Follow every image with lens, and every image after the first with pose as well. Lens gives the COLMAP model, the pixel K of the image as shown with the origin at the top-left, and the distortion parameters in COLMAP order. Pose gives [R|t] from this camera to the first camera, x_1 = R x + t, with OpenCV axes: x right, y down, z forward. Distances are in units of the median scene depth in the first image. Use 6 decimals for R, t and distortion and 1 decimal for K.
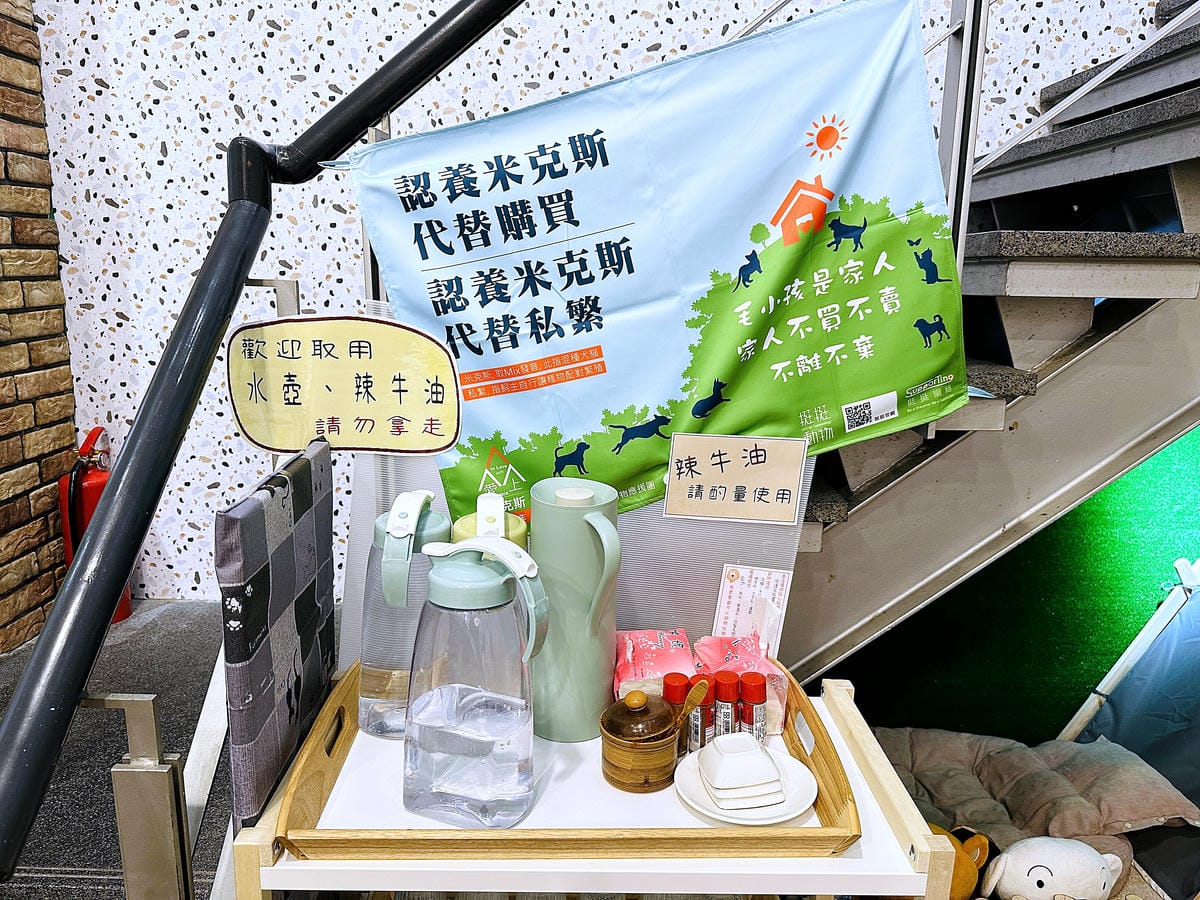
lens RADIAL K [[845.9, 0, 597.9], [0, 845.9, 457.4], [0, 0, 1]] dist [0.041786, -0.012567]
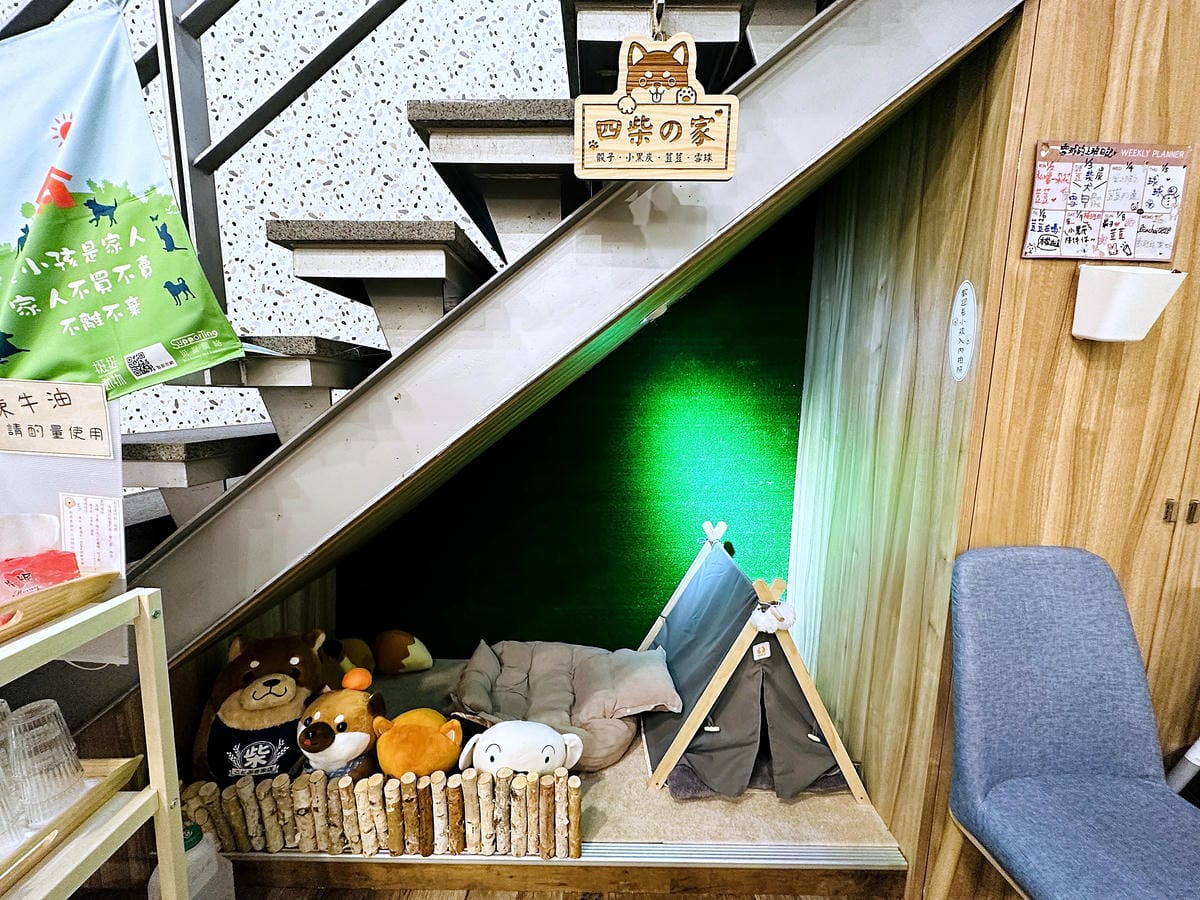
lens RADIAL K [[480.9, 0, 597.9], [0, 480.9, 446.3], [0, 0, 1]] dist [0.002831, 0.000073]
pose [[0.999970, -0.002677, 0.007254, 0.969732], [0.003376, 0.995175, -0.098062, 0.138952], [-0.006956, 0.098084, 0.995154, 0.327676]]
